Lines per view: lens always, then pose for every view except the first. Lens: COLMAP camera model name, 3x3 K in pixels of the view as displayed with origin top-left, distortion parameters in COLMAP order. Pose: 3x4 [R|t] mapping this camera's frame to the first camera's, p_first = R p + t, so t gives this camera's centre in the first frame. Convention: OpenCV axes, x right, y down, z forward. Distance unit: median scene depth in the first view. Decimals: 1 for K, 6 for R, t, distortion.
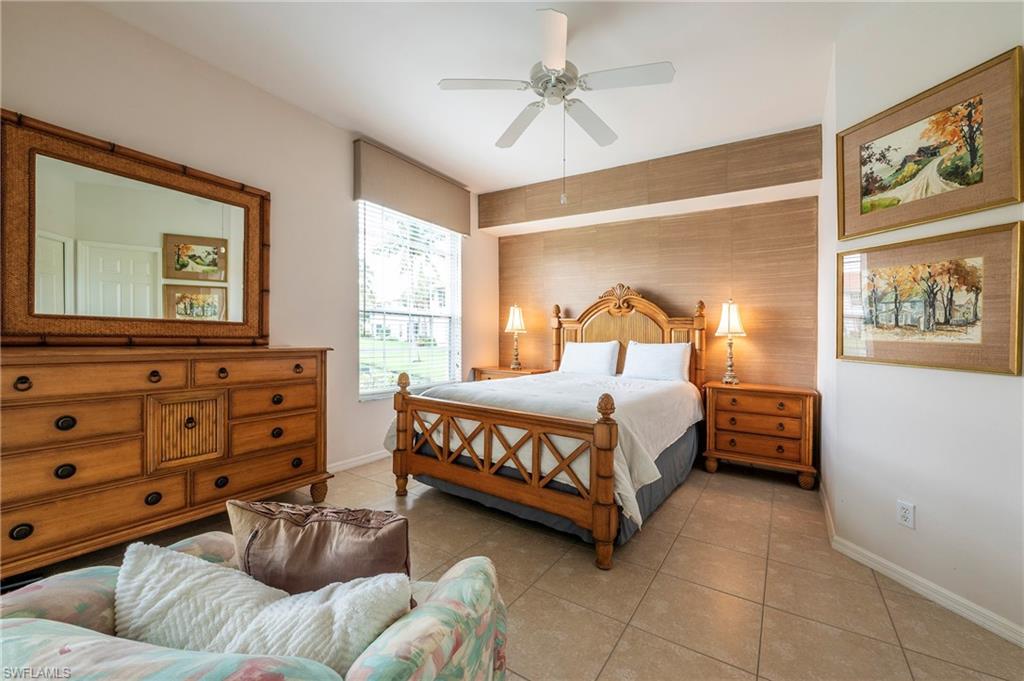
lens RADIAL K [[406.4, 0, 511.5], [0, 406.4, 336.5], [0, 0, 1]] dist [-0.004323, -0.002147]
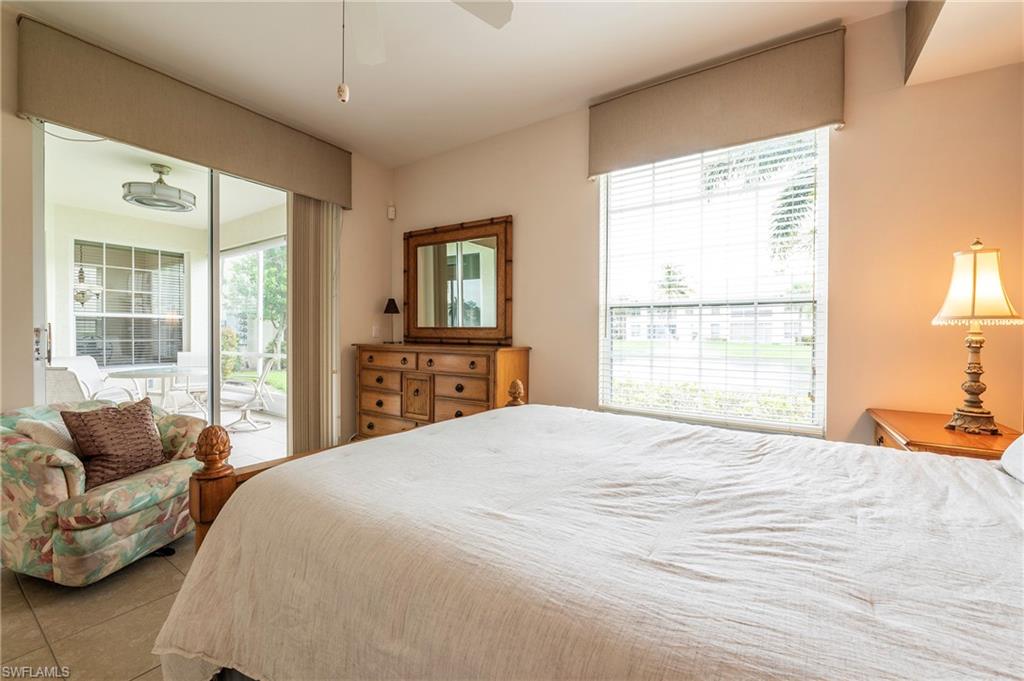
lens RADIAL K [[406.4, 0, 512.0], [0, 406.4, 344.2], [0, 0, 1]] dist [-0.004323, -0.002147]
pose [[0.002902, 0.001070, -0.999995, 0.659083], [-0.008046, 0.999967, 0.001046, 0.018079], [0.999963, 0.008043, 0.002911, 1.149259]]
